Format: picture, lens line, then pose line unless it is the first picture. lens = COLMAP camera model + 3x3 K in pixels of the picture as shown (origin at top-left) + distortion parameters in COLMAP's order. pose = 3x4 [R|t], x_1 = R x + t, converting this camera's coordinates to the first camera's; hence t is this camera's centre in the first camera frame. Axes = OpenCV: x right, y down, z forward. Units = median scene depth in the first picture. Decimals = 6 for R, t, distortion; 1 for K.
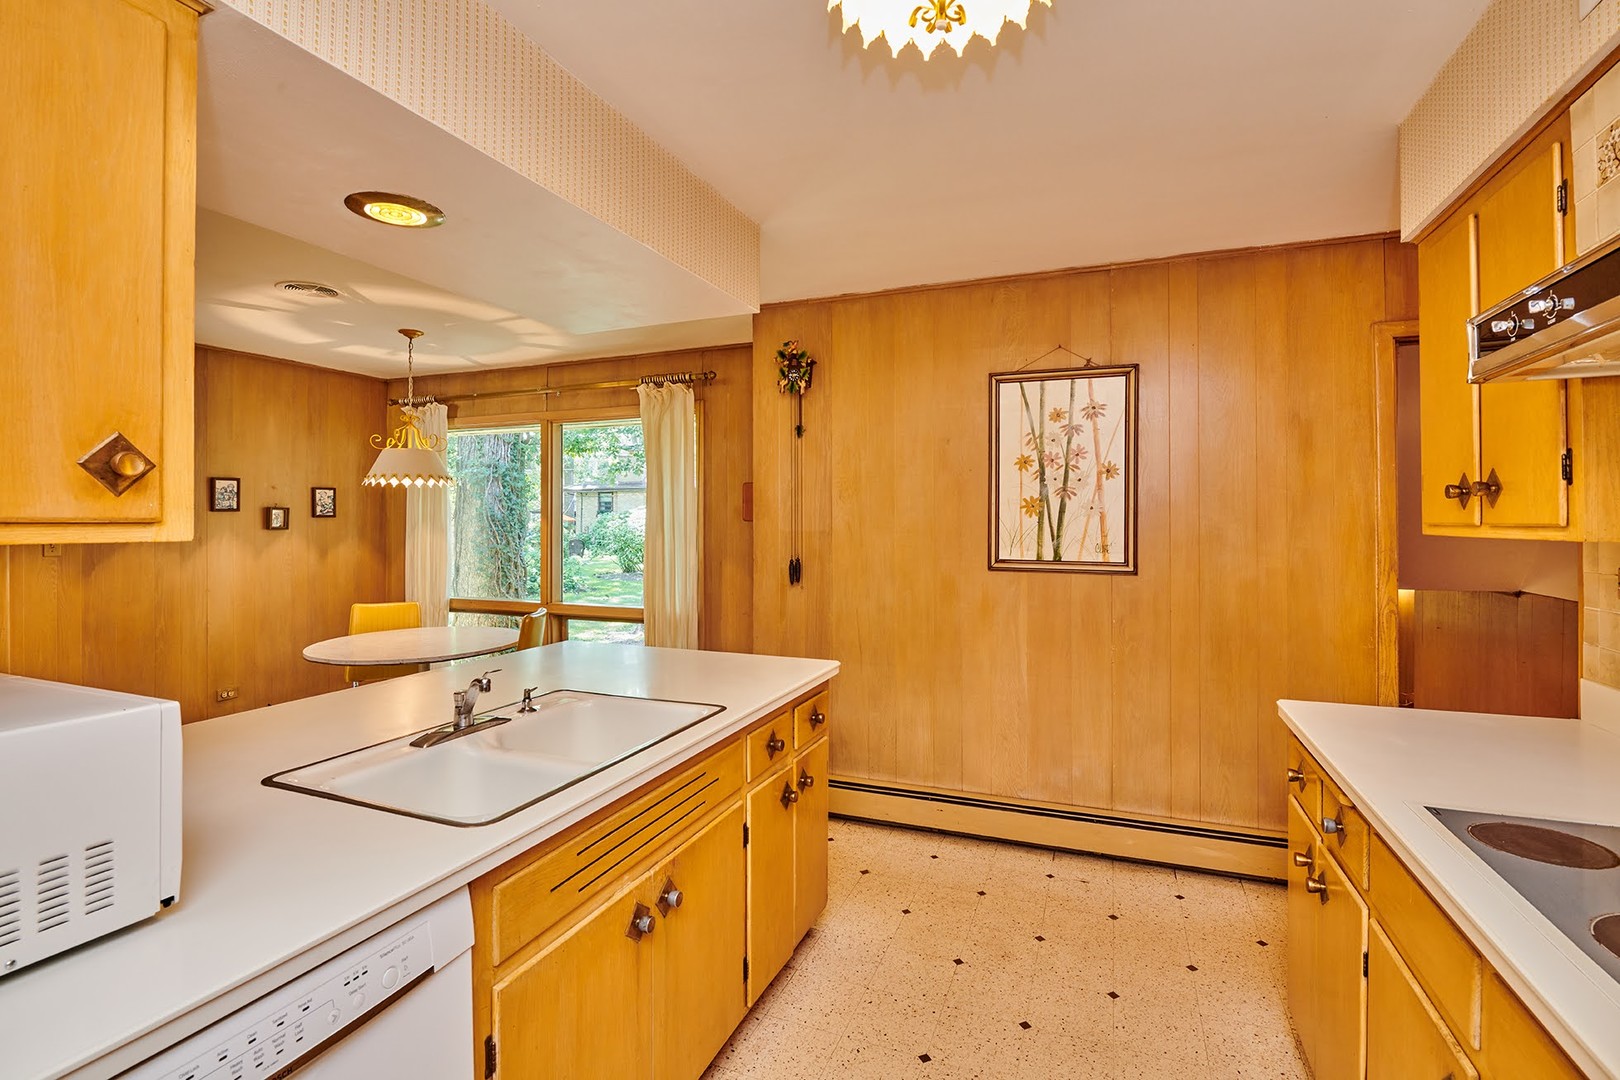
lens RADIAL K [[747.3, 0, 809.2], [0, 747.3, 520.4], [0, 0, 1]] dist [-0.001107, -0.000149]
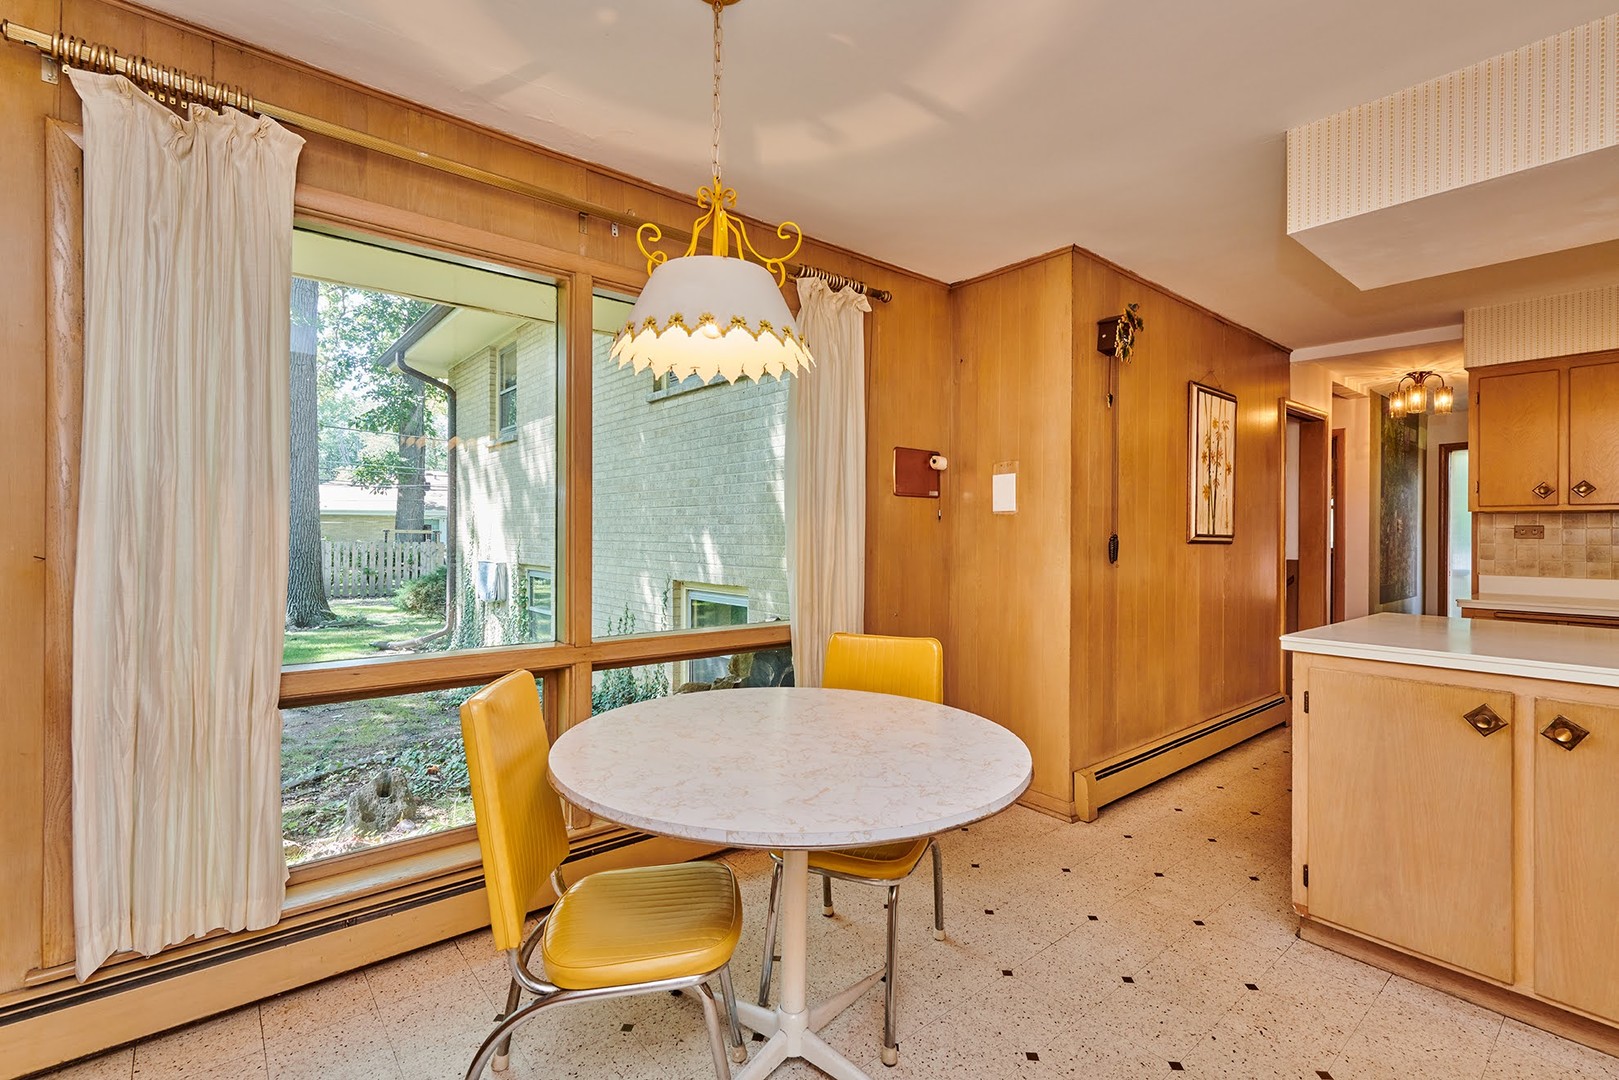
lens RADIAL K [[736.5, 0, 809.5], [0, 736.5, 540.0], [0, 0, 1]] dist [-0.001101, -0.000252]
pose [[0.472545, -0.004618, 0.881294, -0.798278], [-0.007383, 0.999930, 0.009198, 0.038671], [-0.881275, -0.010853, 0.472478, 0.710403]]
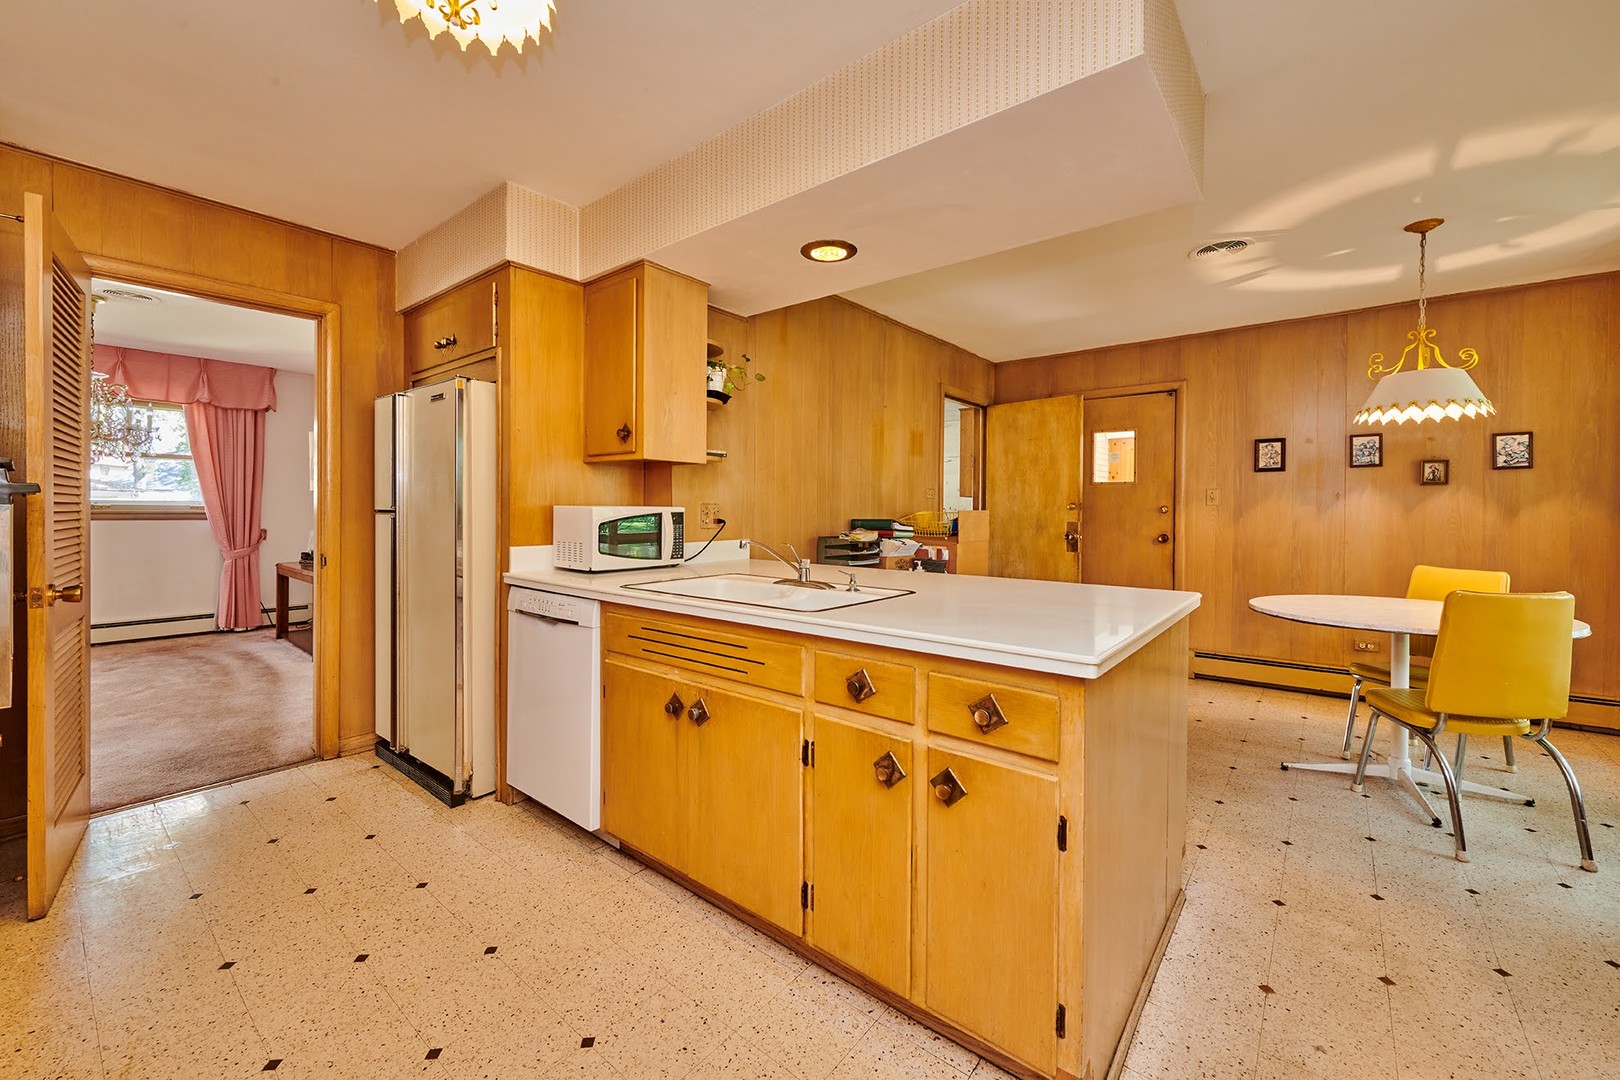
lens RADIAL K [[651.2, 0, 812.8], [0, 651.2, 514.9], [0, 0, 1]] dist [0.001141, 0.000197]
pose [[-0.295011, 0.005073, -0.955480, 0.299934], [-0.004913, 0.999965, 0.006826, 0.051338], [0.955481, 0.006708, -0.294976, 0.539804]]
